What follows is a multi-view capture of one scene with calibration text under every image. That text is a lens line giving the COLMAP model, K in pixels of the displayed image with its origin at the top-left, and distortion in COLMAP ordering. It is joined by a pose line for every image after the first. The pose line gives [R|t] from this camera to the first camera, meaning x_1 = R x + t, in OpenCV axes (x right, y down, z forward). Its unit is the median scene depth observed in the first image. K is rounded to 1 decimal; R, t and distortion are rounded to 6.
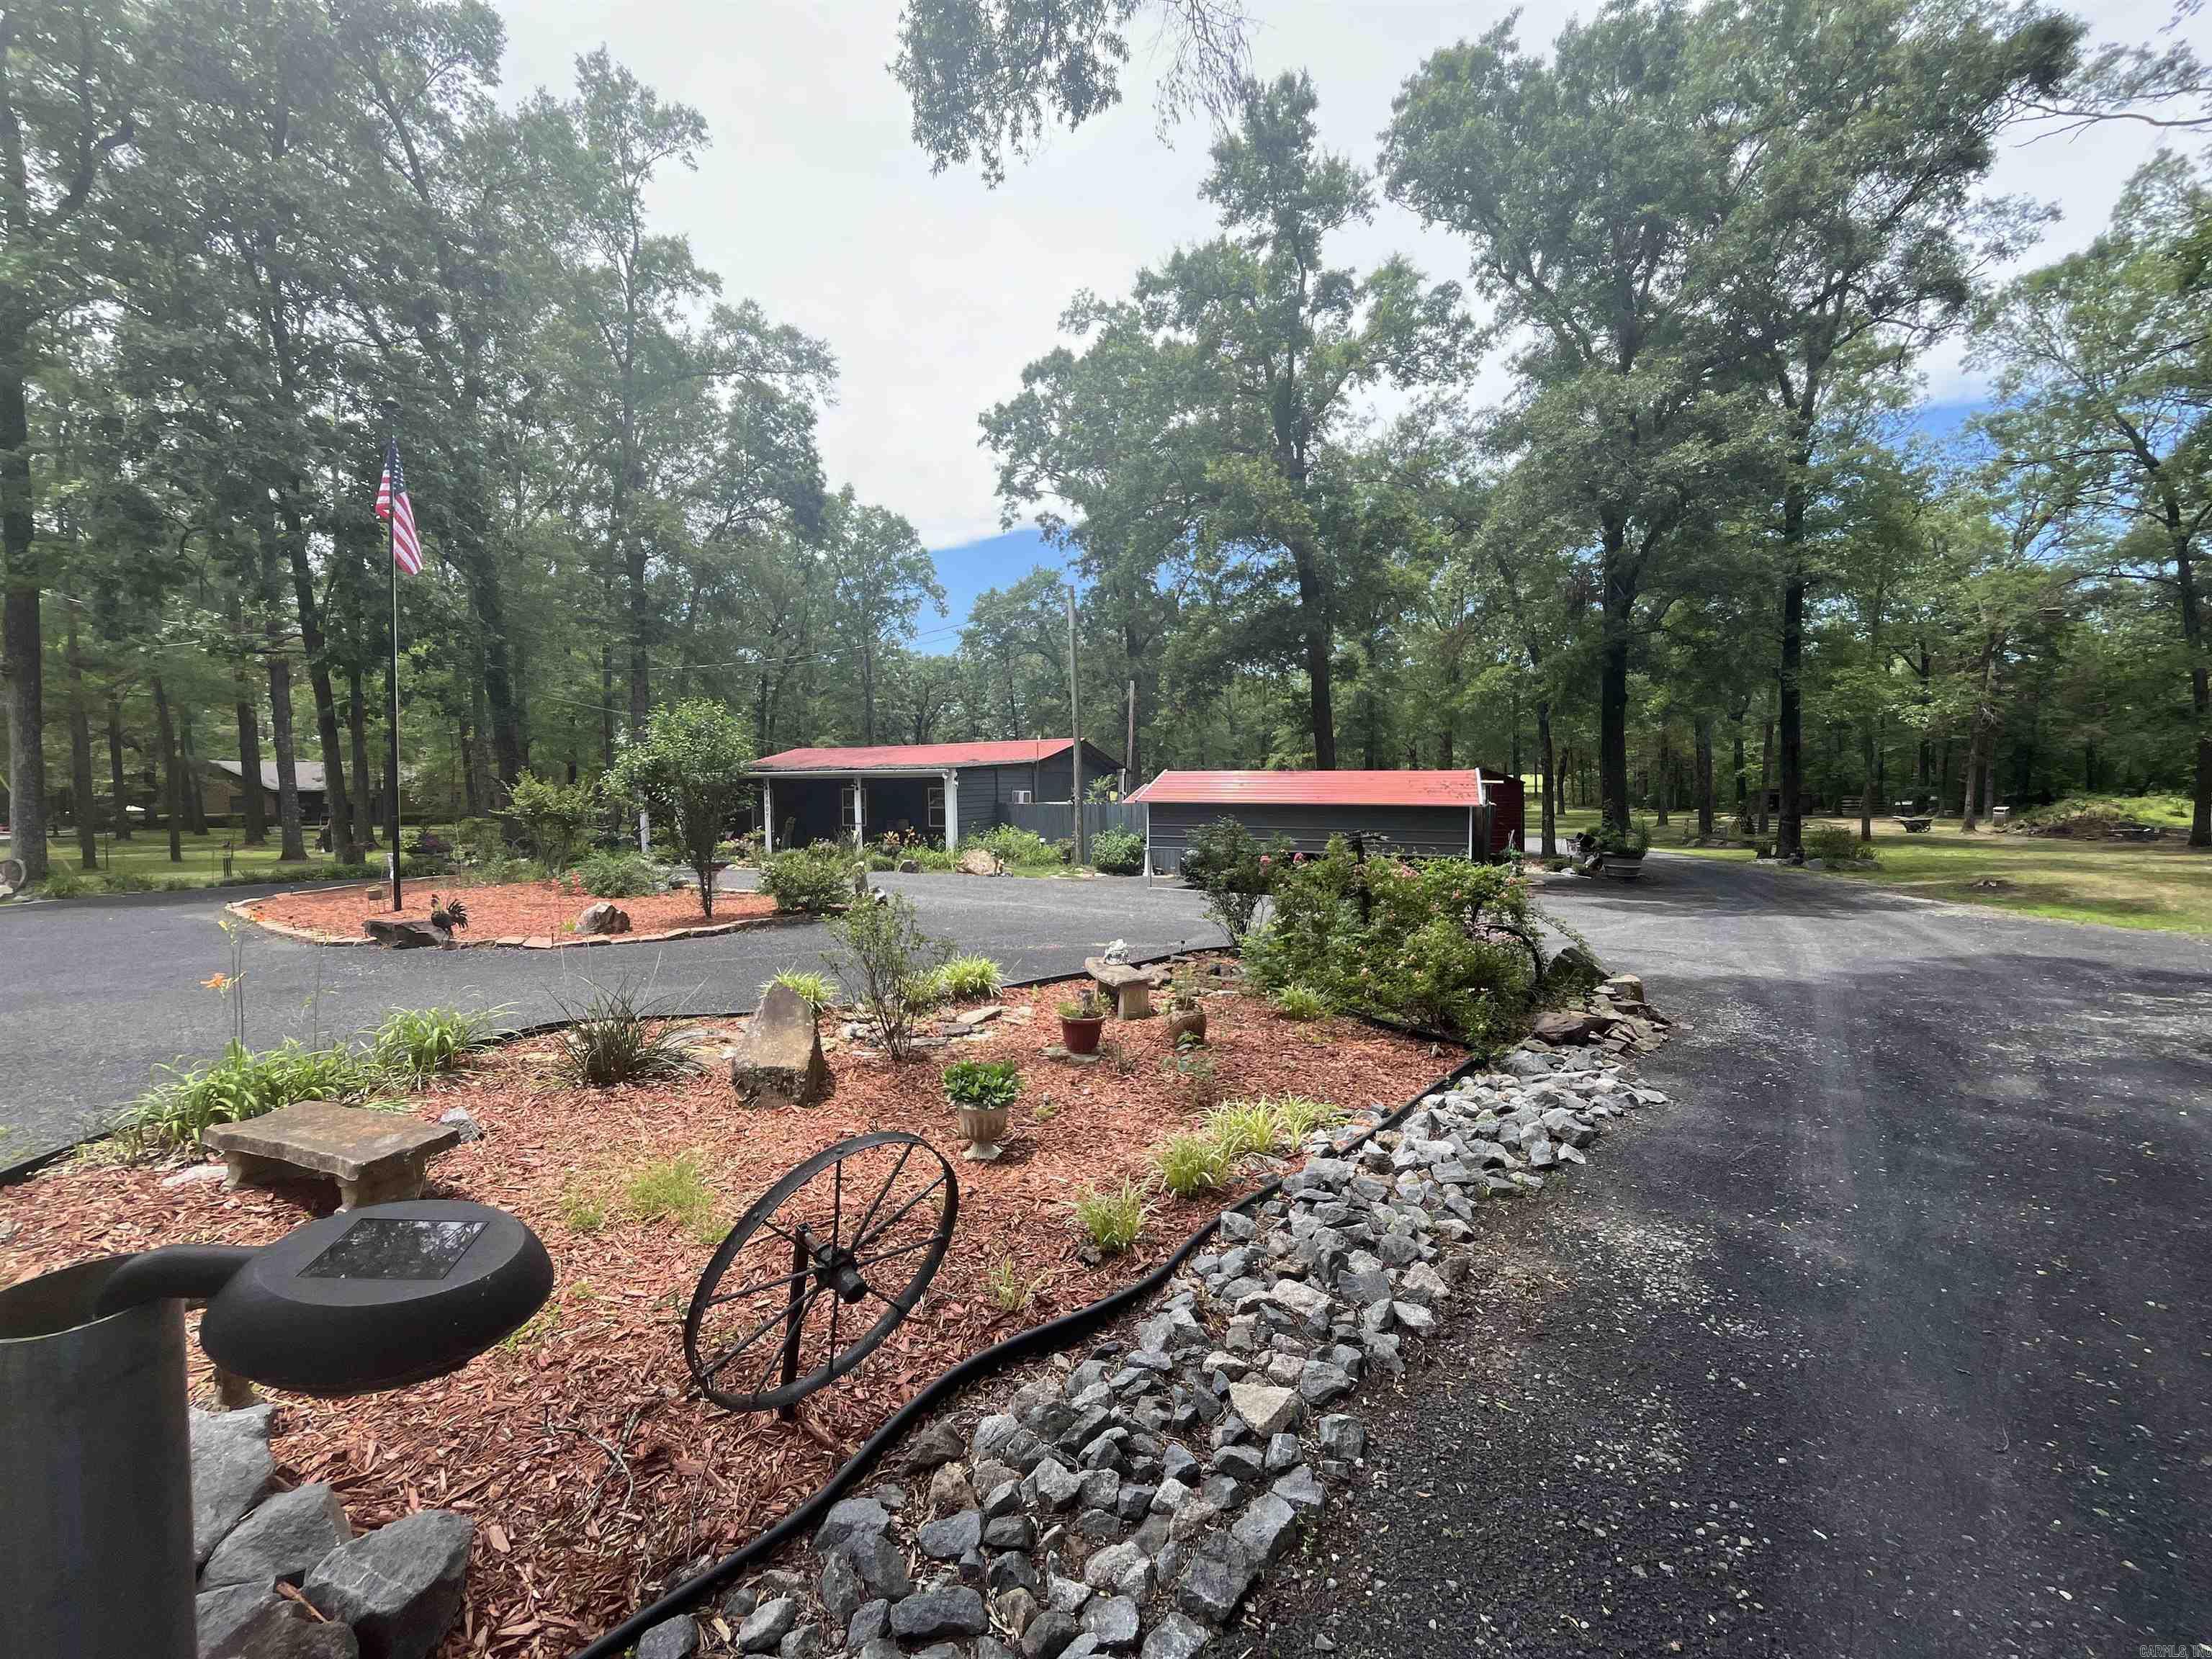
lens RADIAL K [[911.7, 0, 1106.9], [0, 911.7, 826.7], [0, 0, 1]] dist [0.001314, 0.000274]
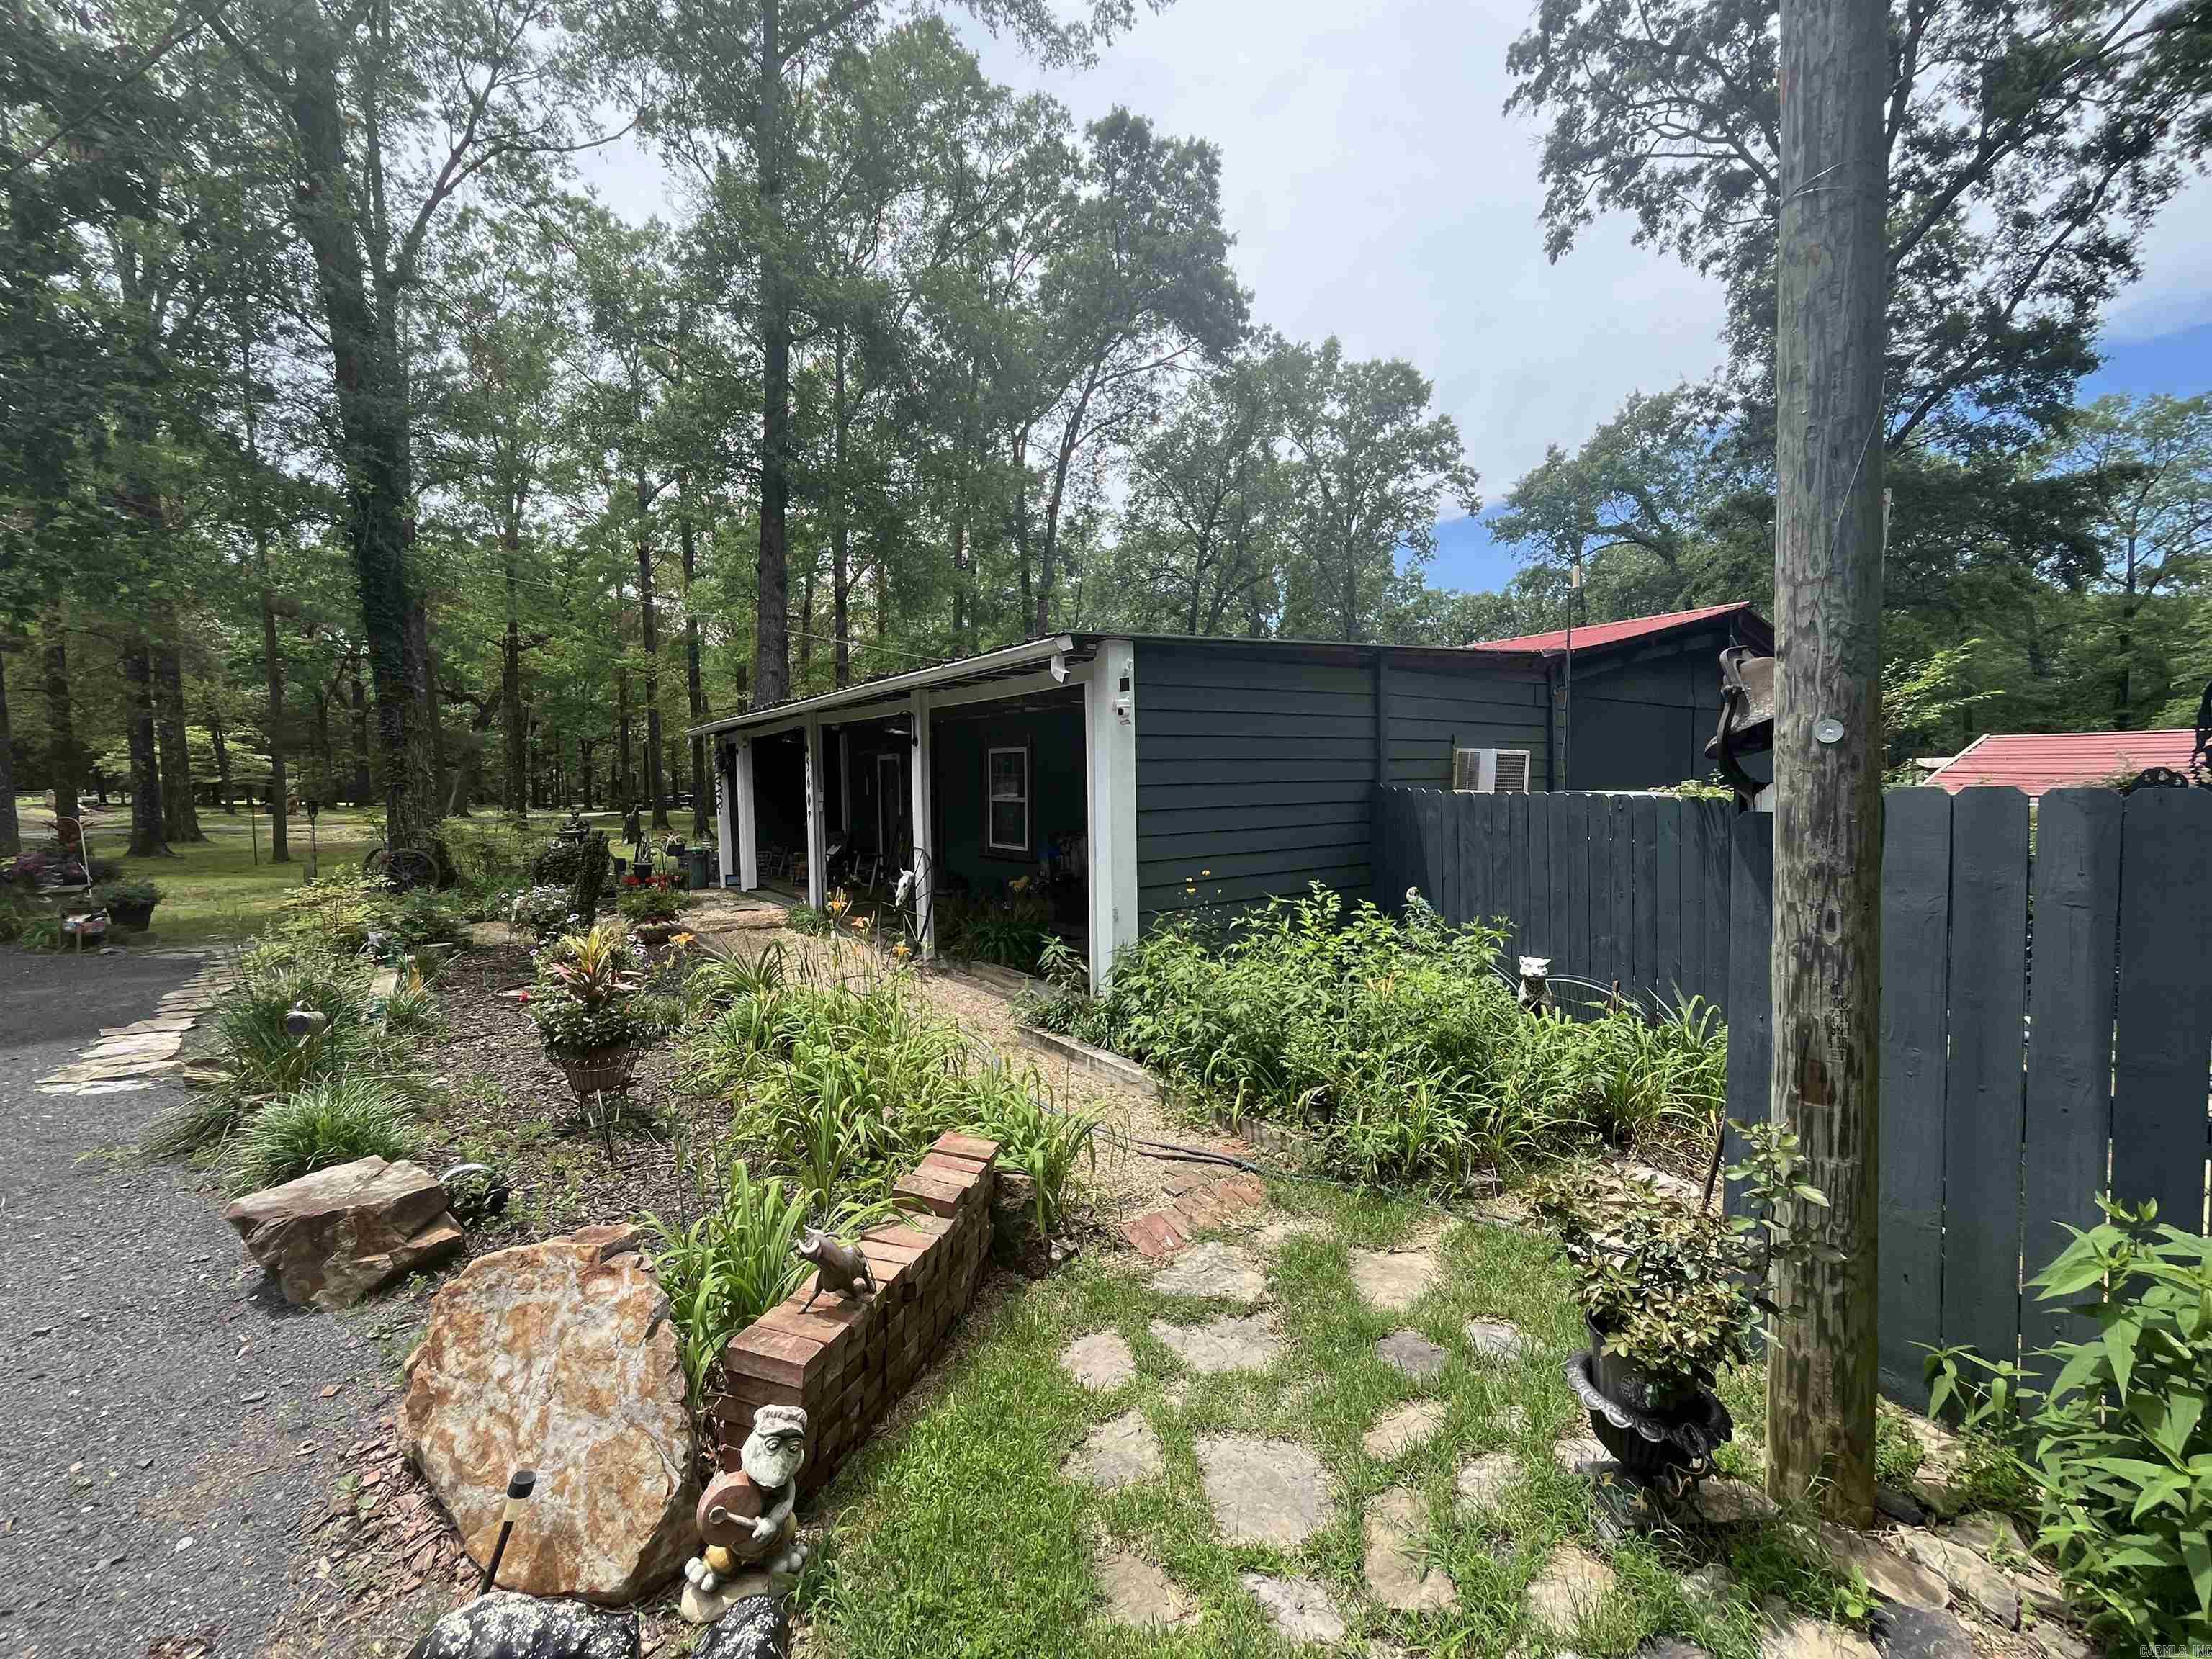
lens RADIAL K [[911.7, 0, 1112.3], [0, 911.7, 821.4], [0, 0, 1]] dist [0.001314, 0.000274]
pose [[0.822742, 0.025590, -0.567839, -0.040173], [-0.023690, 0.999662, 0.010727, -0.023335], [0.567921, 0.004627, 0.823070, 0.948726]]
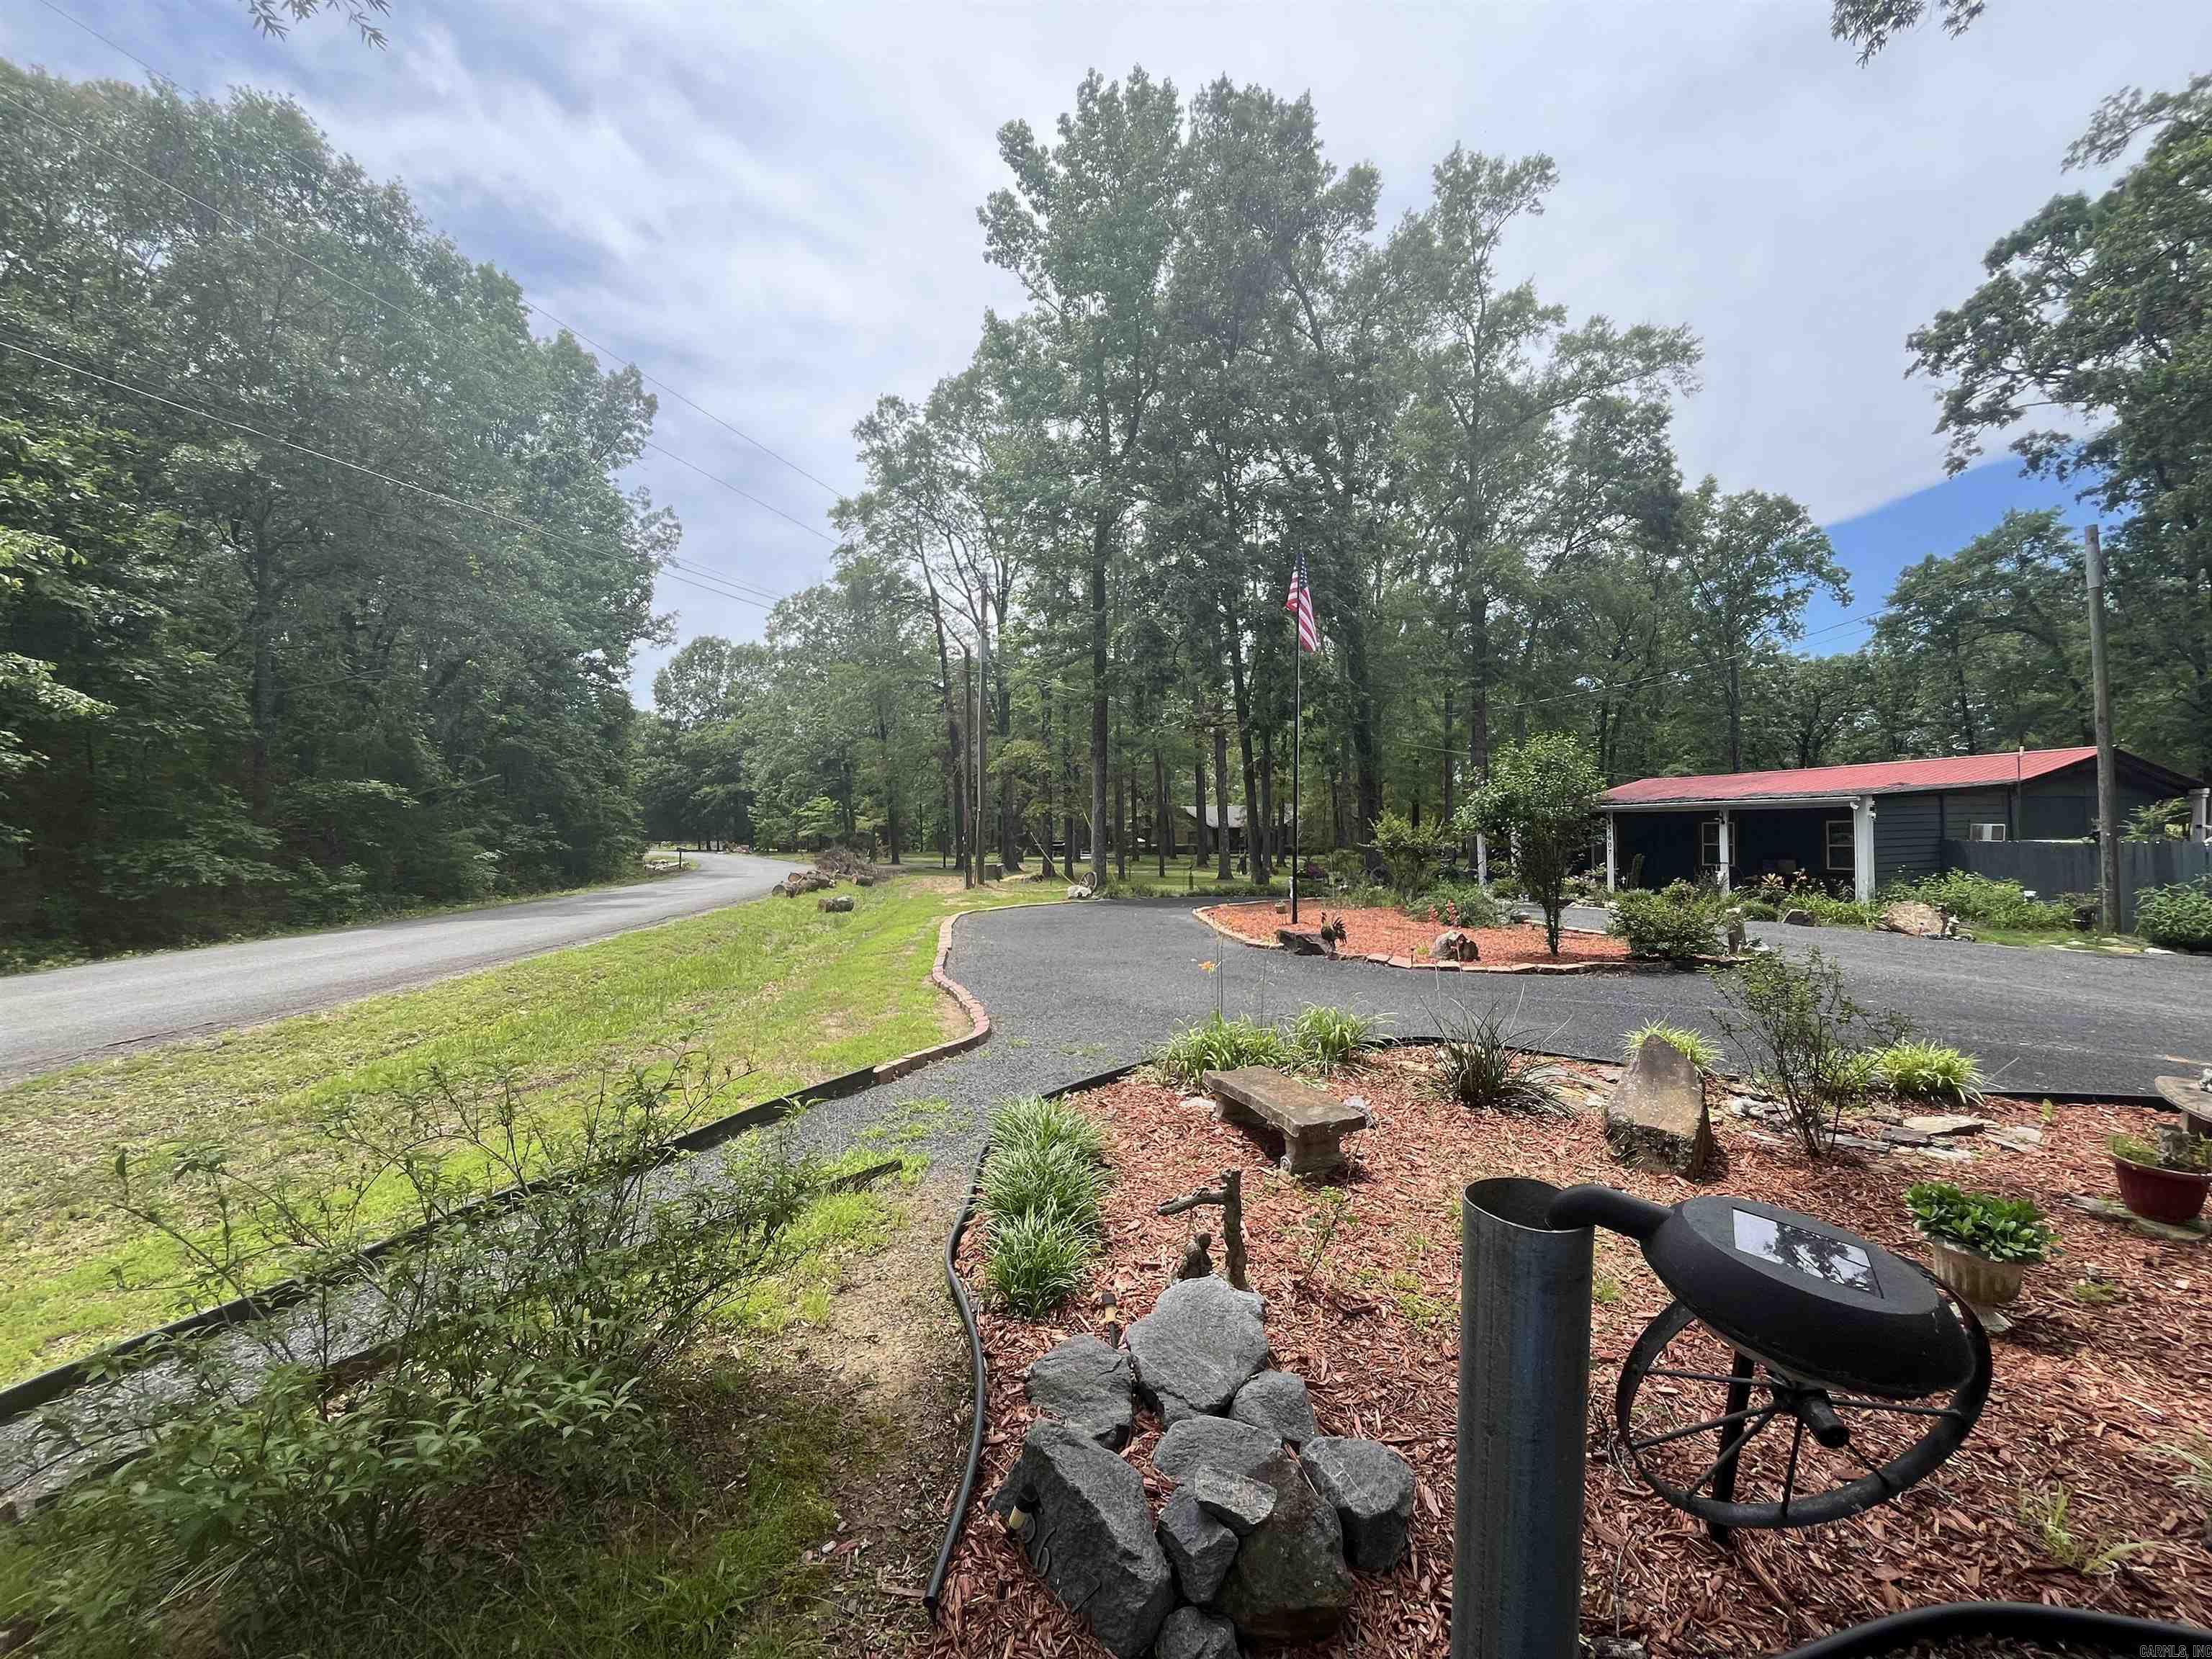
lens RADIAL K [[911.7, 0, 1104.9], [0, 911.7, 826.8], [0, 0, 1]] dist [0.001314, 0.000274]
pose [[0.655716, -0.003196, -0.755001, -0.008056], [-0.025817, 0.999311, -0.026652, 0.000392], [0.754566, 0.036967, 0.655182, -0.004742]]
